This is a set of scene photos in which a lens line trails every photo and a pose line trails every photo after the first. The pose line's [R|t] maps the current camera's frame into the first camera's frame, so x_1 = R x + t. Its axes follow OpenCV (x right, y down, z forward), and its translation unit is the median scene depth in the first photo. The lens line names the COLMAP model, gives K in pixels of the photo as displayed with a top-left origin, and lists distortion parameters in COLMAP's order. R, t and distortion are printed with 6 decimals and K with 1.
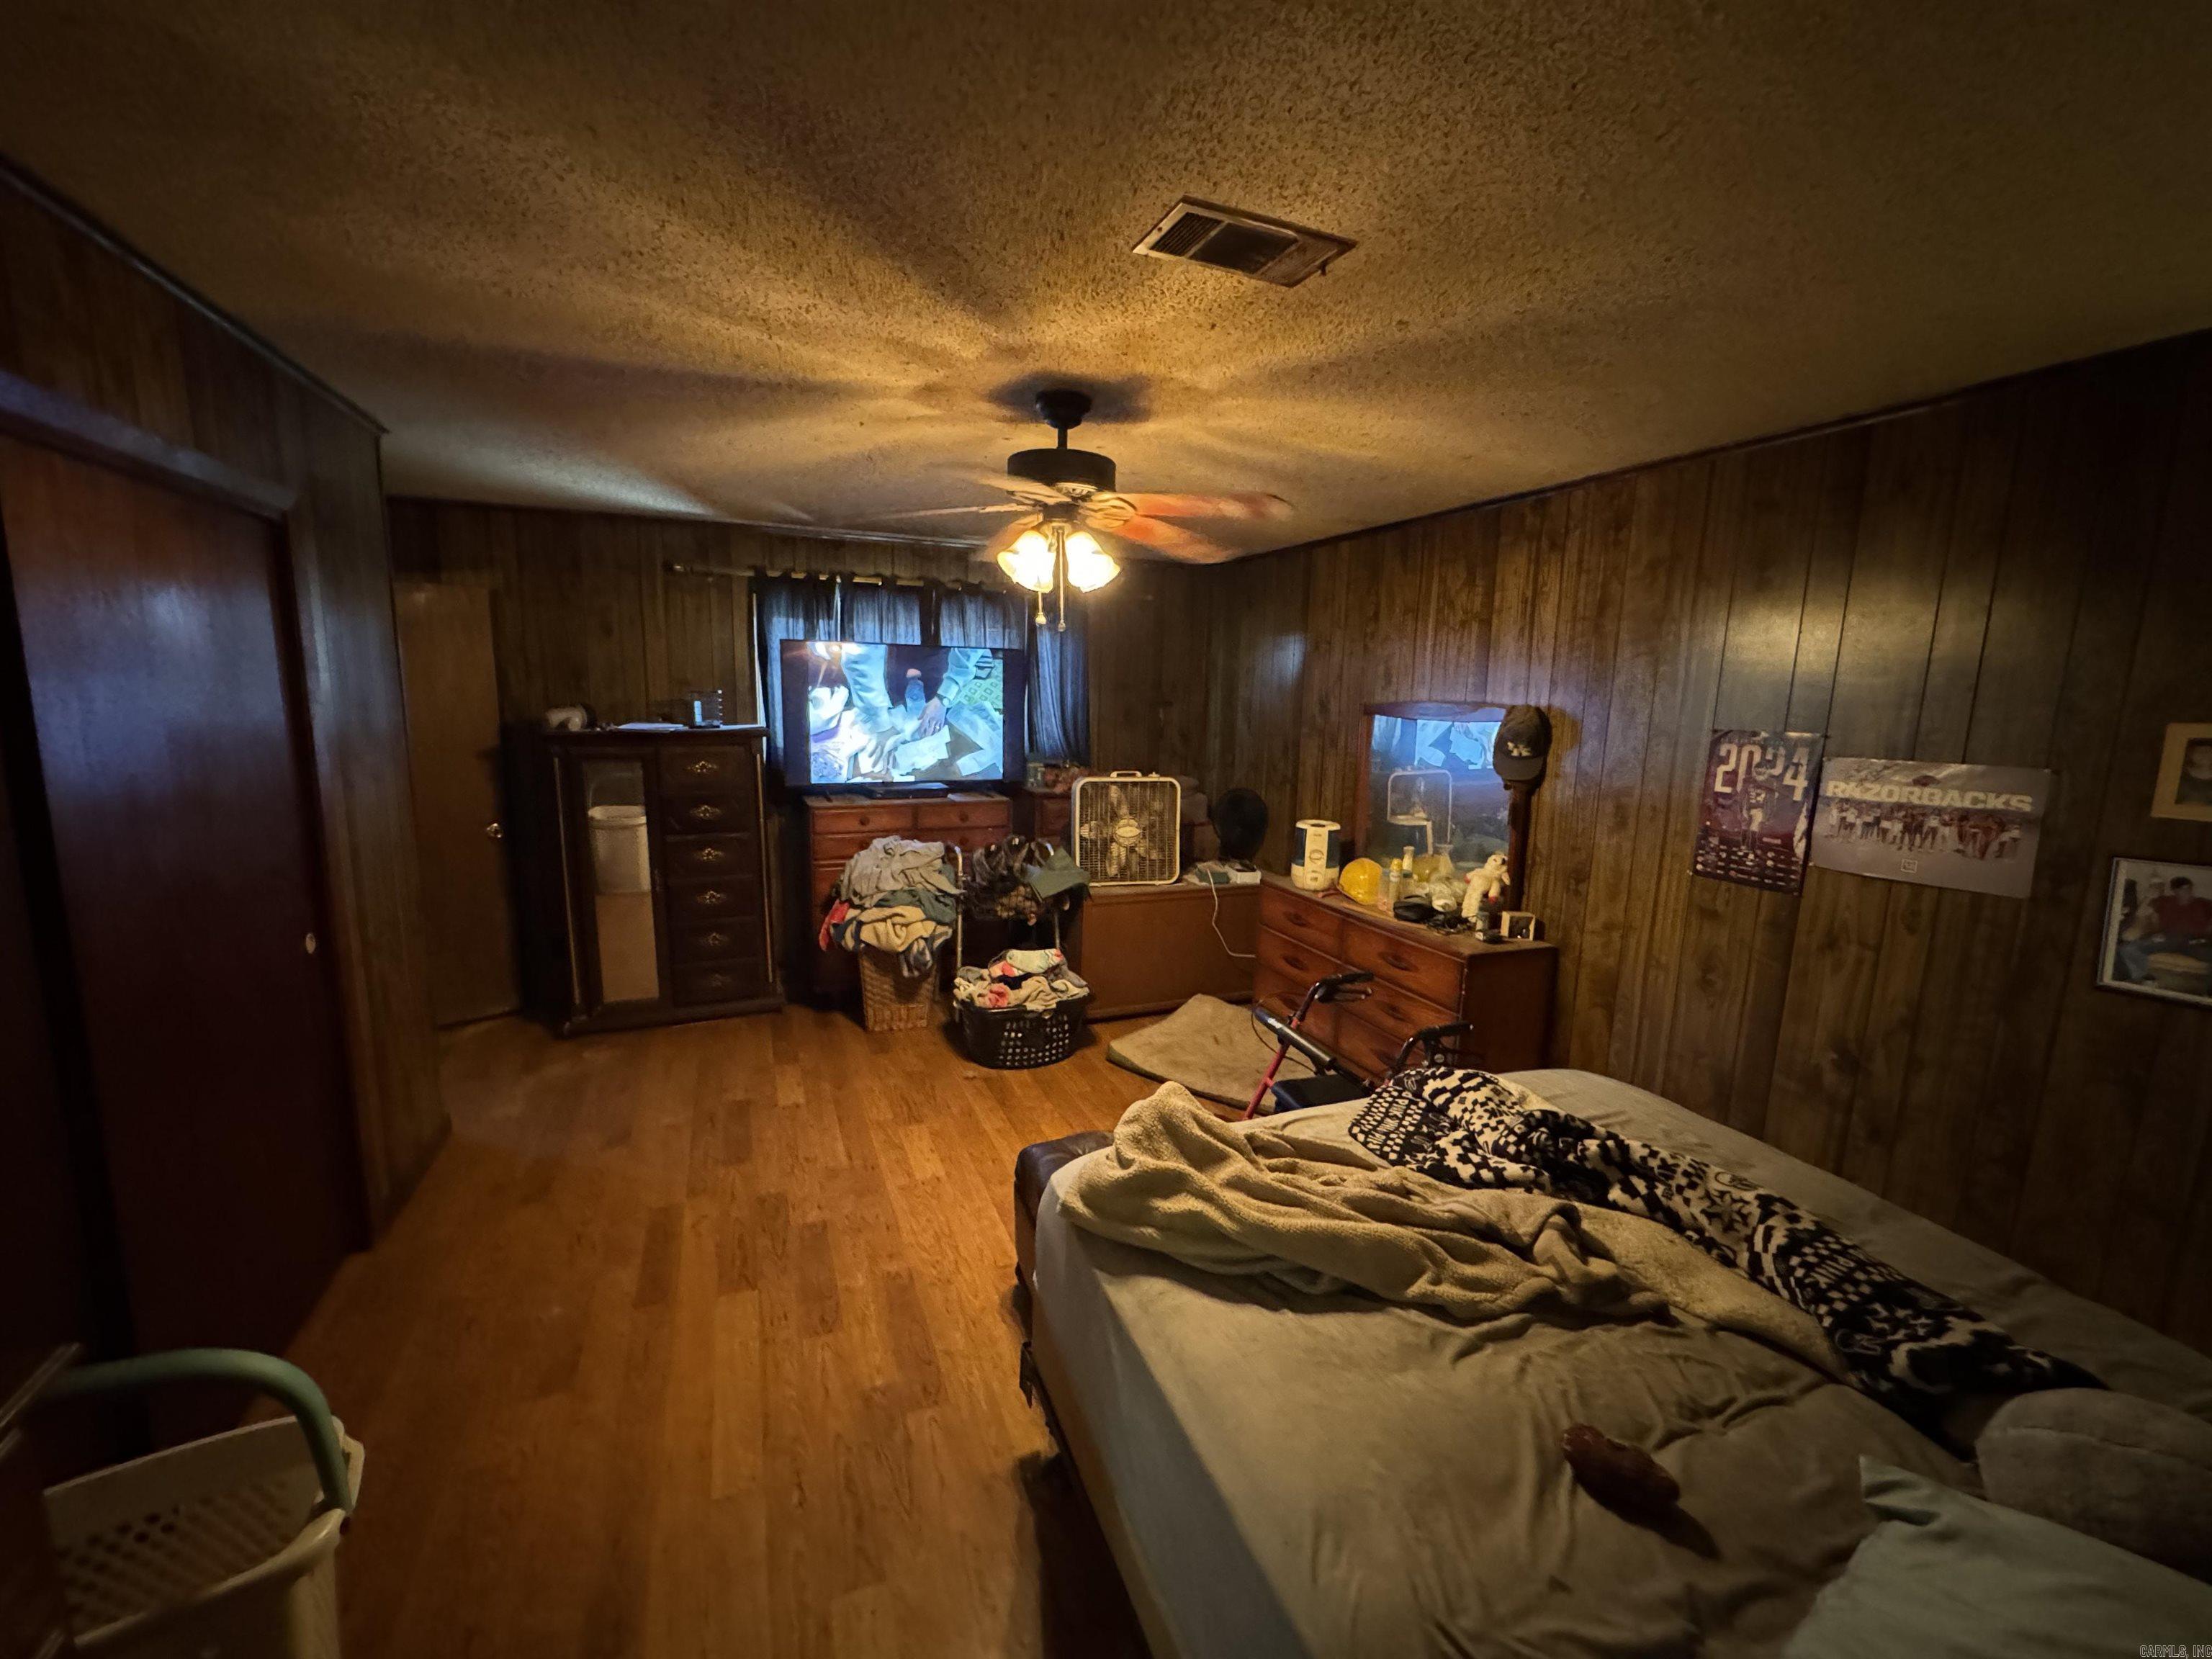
lens RADIAL K [[875.4, 0, 1104.8], [0, 875.4, 830.5], [0, 0, 1]] dist [-0.002780, 0.000253]
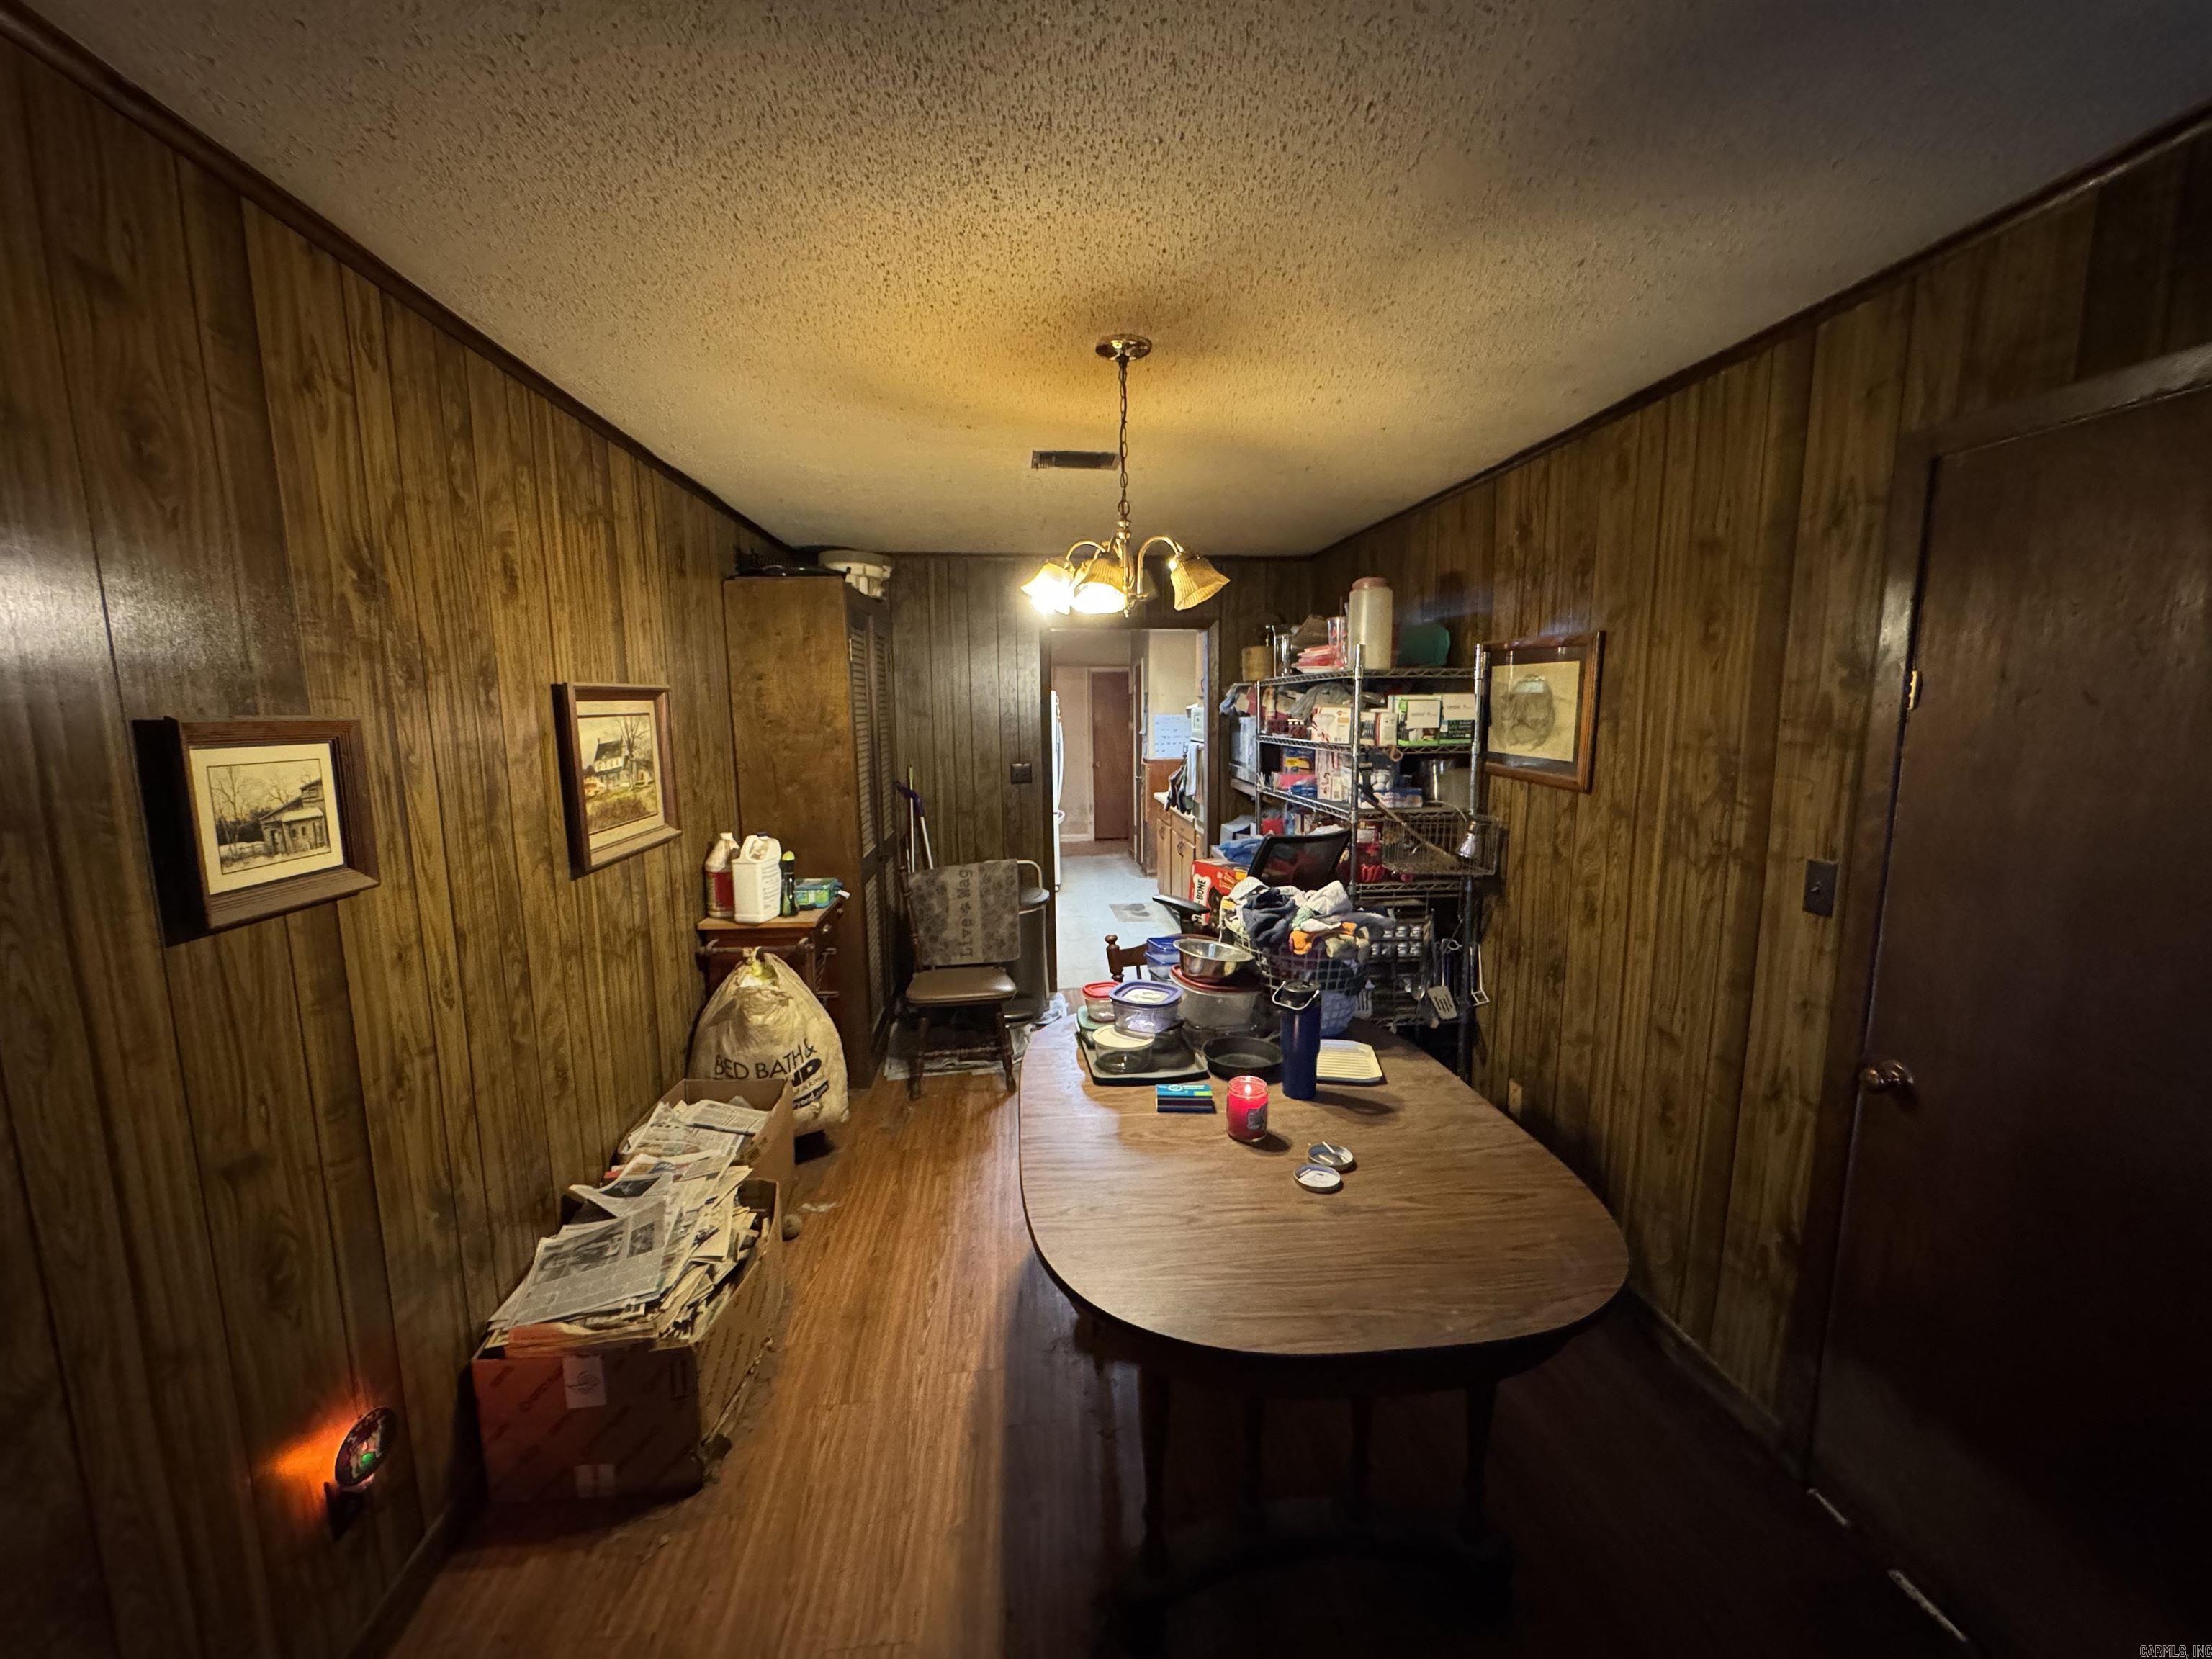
lens RADIAL K [[875.4, 0, 1108.6], [0, 875.4, 832.1], [0, 0, 1]] dist [-0.002780, 0.000253]
pose [[0.959483, 0.009980, -0.281590, 0.423405], [-0.015904, 0.999698, -0.018759, -0.074970], [0.281318, 0.022477, 0.959351, 0.060315]]
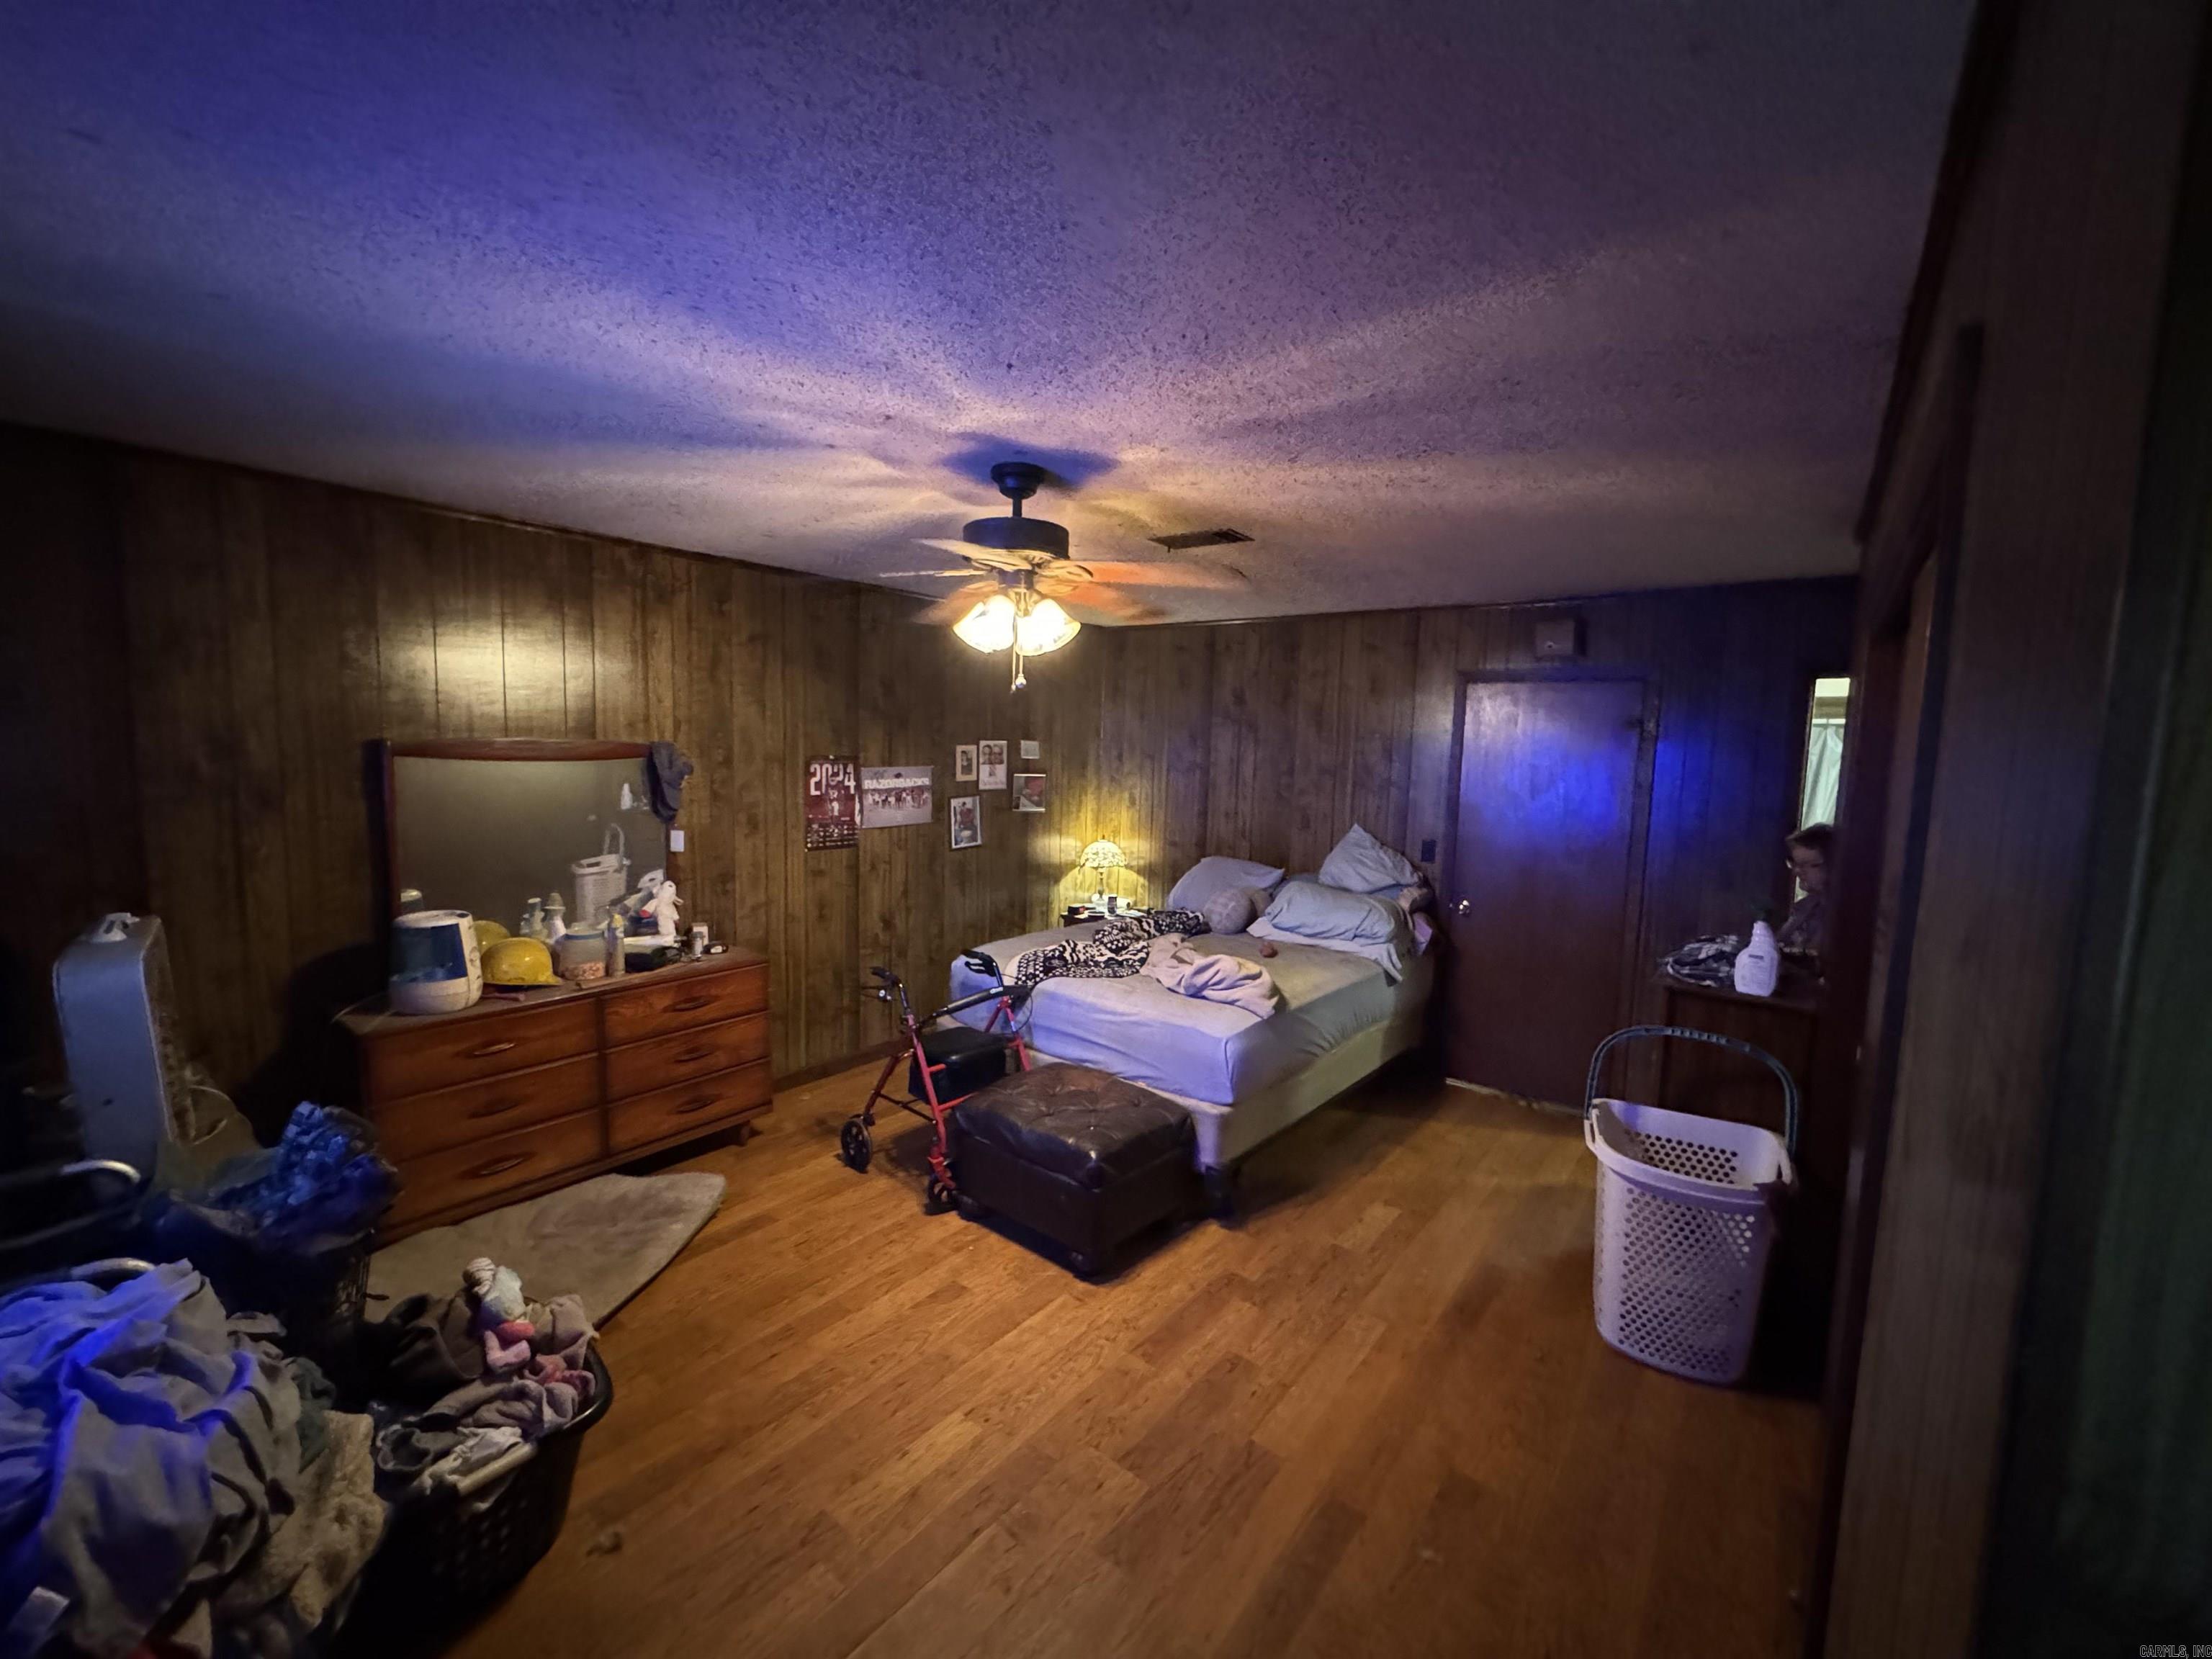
lens RADIAL K [[875.4, 0, 1105.9], [0, 875.4, 829.3], [0, 0, 1]] dist [-0.002780, 0.000253]
pose [[-0.477895, -0.126031, 0.869329, -0.909429], [0.100115, 0.975391, 0.196443, -0.238621], [-0.872693, 0.180912, -0.453517, 1.263230]]
